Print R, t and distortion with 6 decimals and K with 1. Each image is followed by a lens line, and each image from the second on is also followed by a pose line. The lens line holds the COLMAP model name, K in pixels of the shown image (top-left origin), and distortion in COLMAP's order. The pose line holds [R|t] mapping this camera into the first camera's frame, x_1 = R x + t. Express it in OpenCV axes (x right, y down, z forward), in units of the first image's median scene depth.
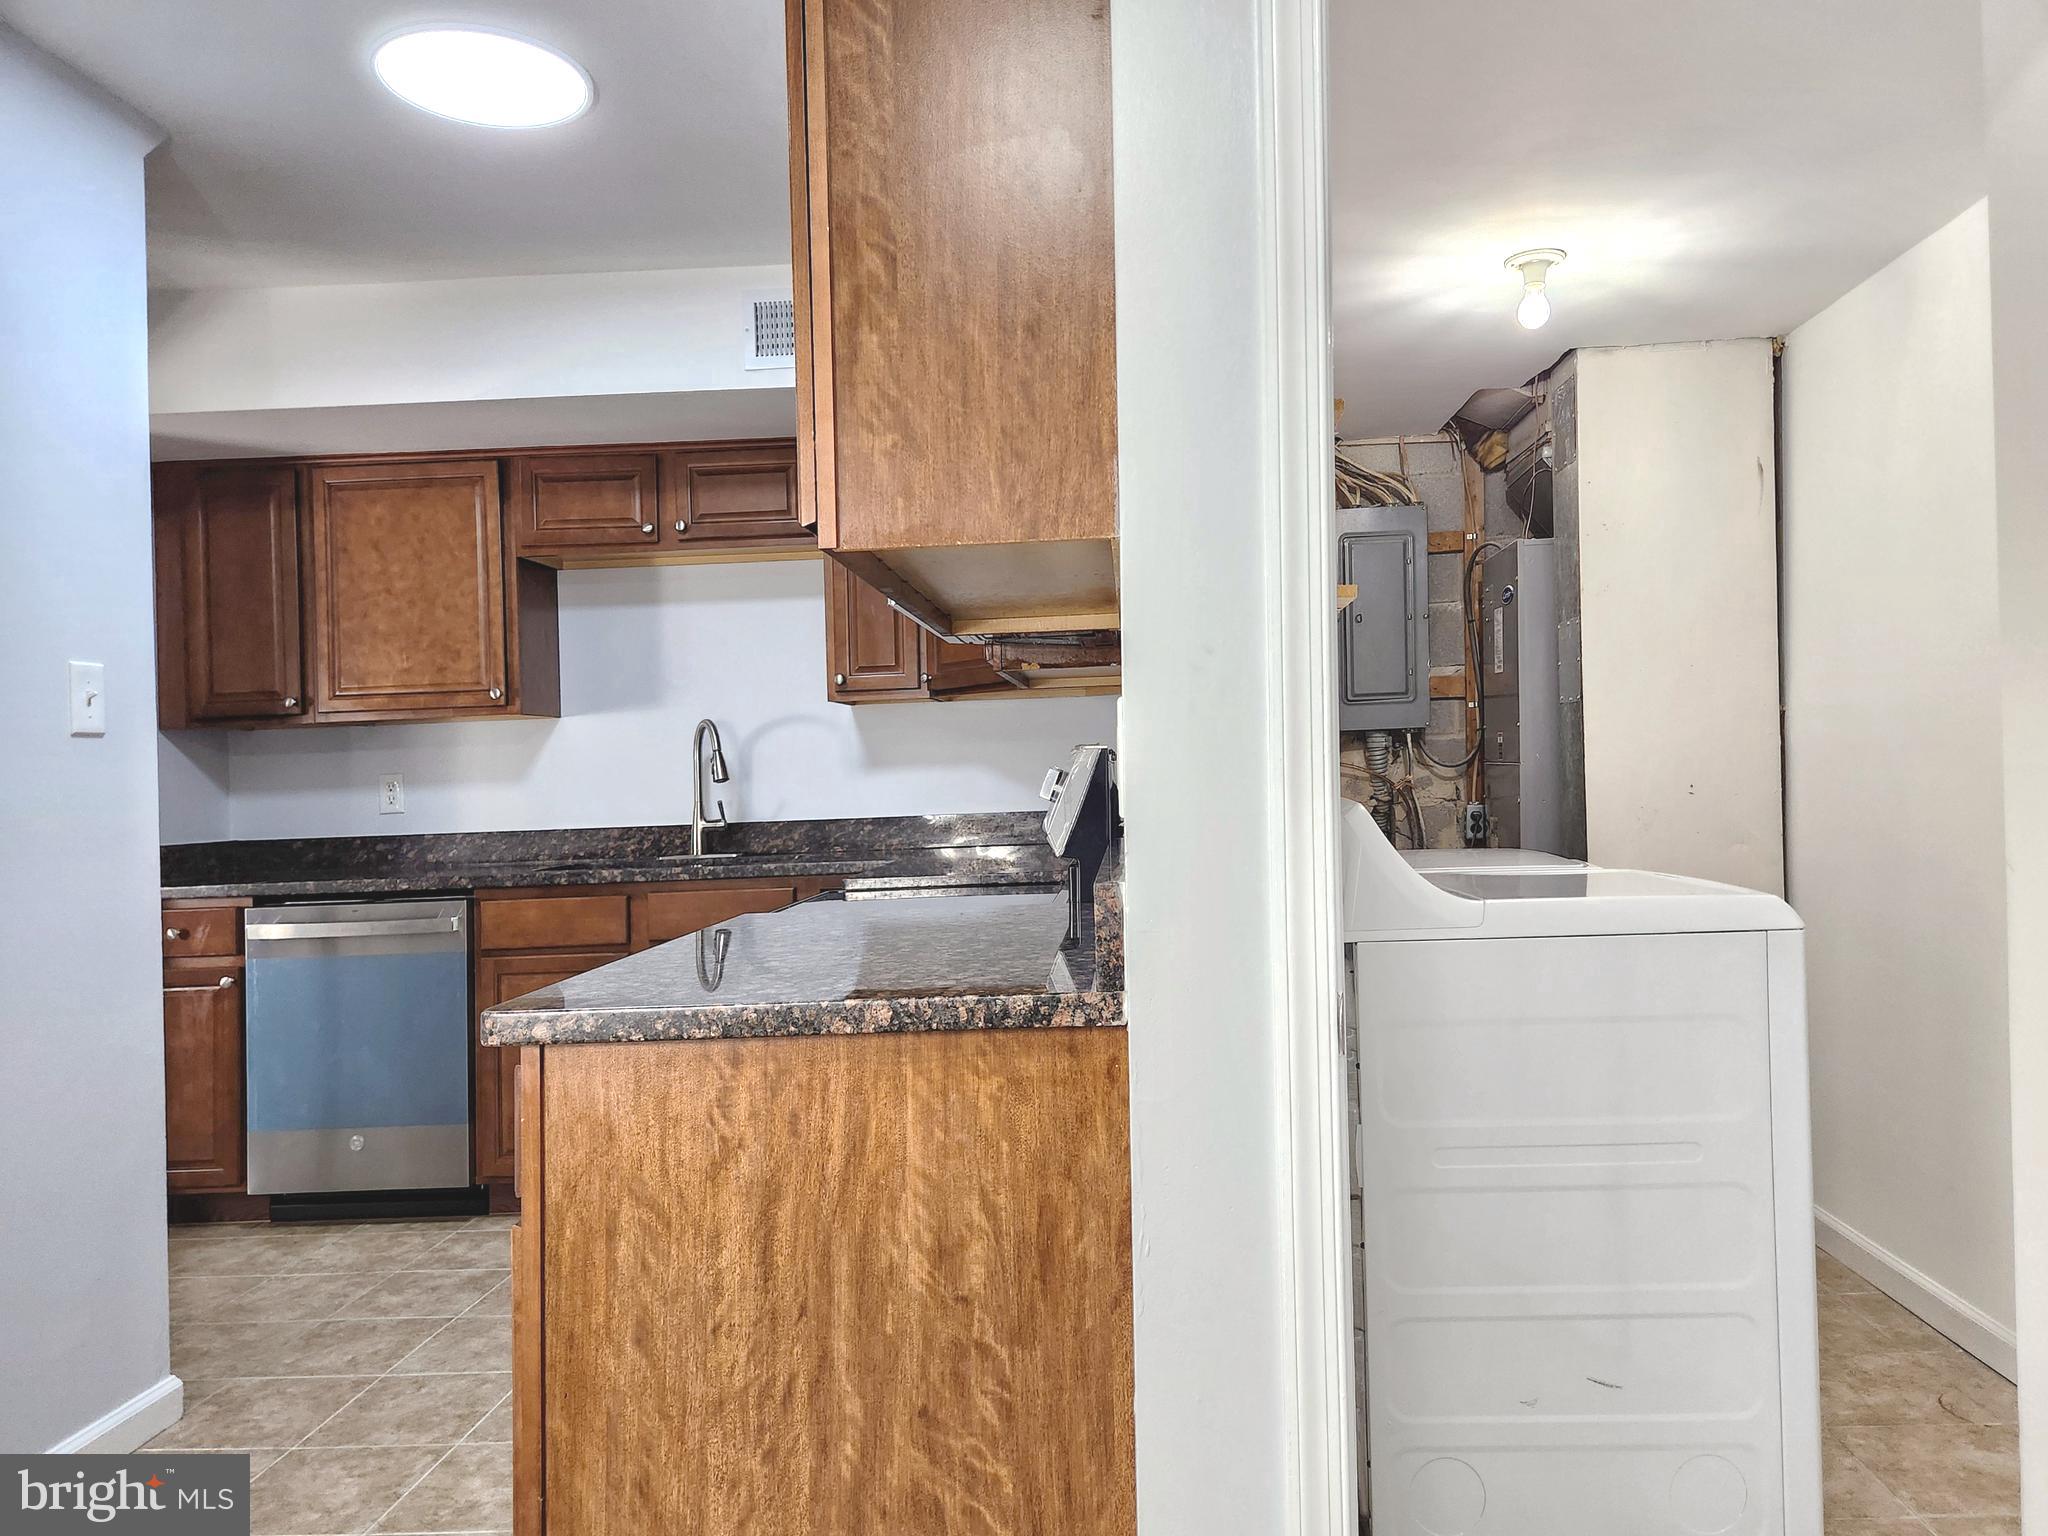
lens RADIAL K [[1504.7, 0, 1050.5], [0, 1504.7, 735.6], [0, 0, 1]] dist [0.073565, -0.095804]
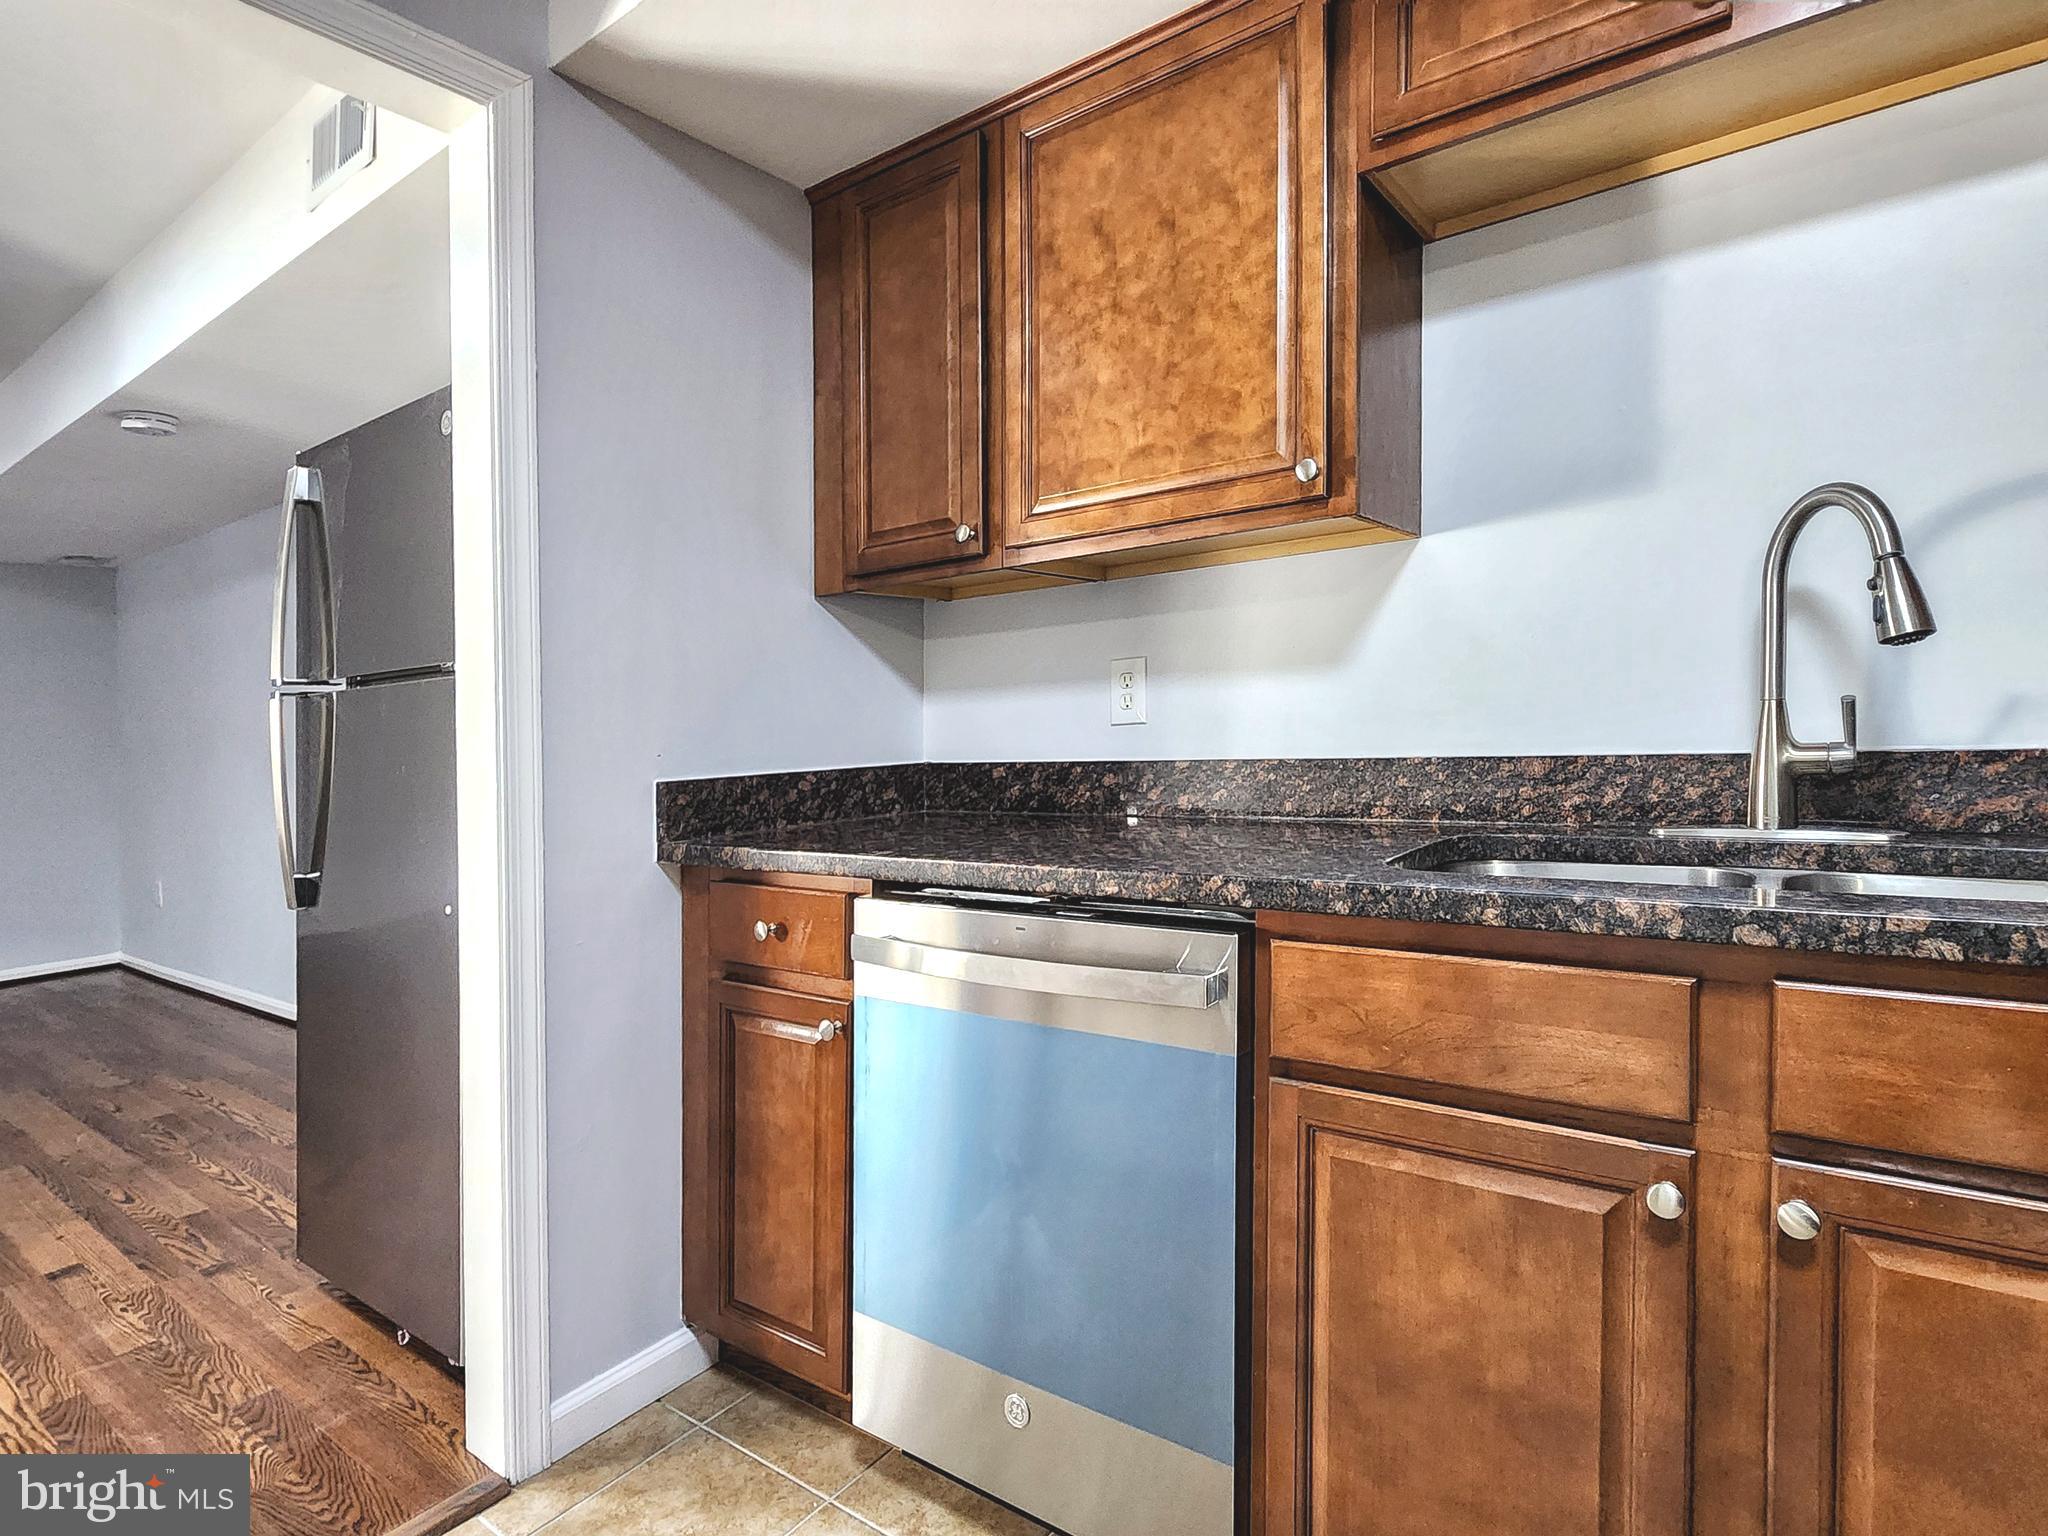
lens RADIAL K [[1096.2, 0, 1034.1], [0, 1096.2, 758.2], [0, 0, 1]] dist [-0.006605, 0.002324]
pose [[0.840339, 0.019717, -0.541703, -0.245919], [0.022575, 0.997198, 0.071316, 0.035373], [0.541591, -0.072159, 0.837539, 0.663241]]
